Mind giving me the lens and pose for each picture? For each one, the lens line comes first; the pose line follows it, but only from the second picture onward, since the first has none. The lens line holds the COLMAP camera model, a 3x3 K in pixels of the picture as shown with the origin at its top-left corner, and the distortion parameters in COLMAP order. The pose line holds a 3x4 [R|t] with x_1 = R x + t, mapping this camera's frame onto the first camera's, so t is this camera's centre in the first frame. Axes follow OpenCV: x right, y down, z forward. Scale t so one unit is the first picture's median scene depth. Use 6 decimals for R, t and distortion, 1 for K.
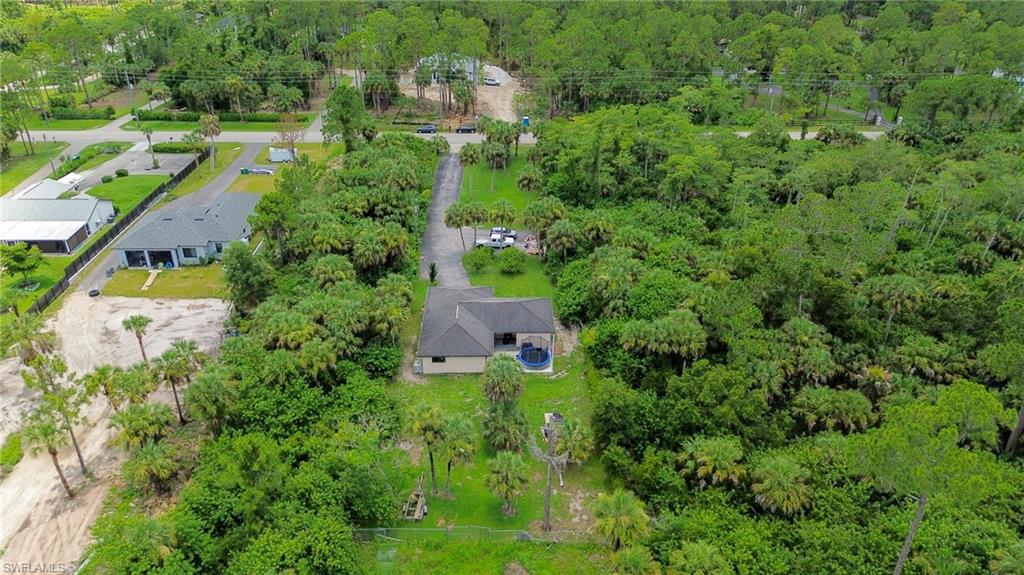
lens RADIAL K [[721.0, 0, 510.7], [0, 721.0, 283.4], [0, 0, 1]] dist [-0.053527, -0.006286]
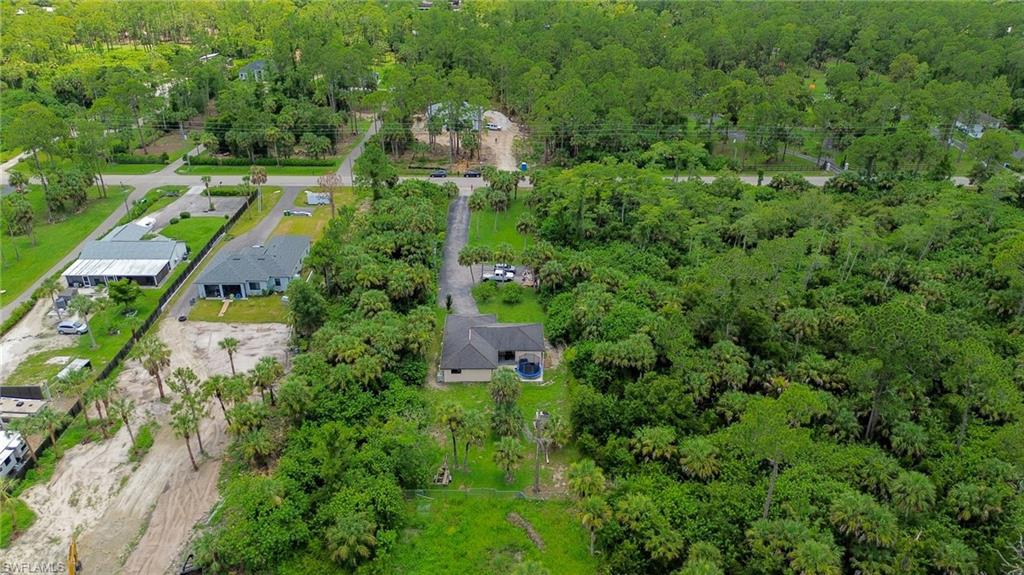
lens RADIAL K [[721.0, 0, 511.0], [0, 721.0, 289.8], [0, 0, 1]] dist [-0.053527, -0.006286]
pose [[0.999996, 0.002047, 0.001990, -0.002446], [-0.002027, 0.999951, -0.009724, -0.027837], [-0.002009, 0.009720, 0.999951, -0.289361]]
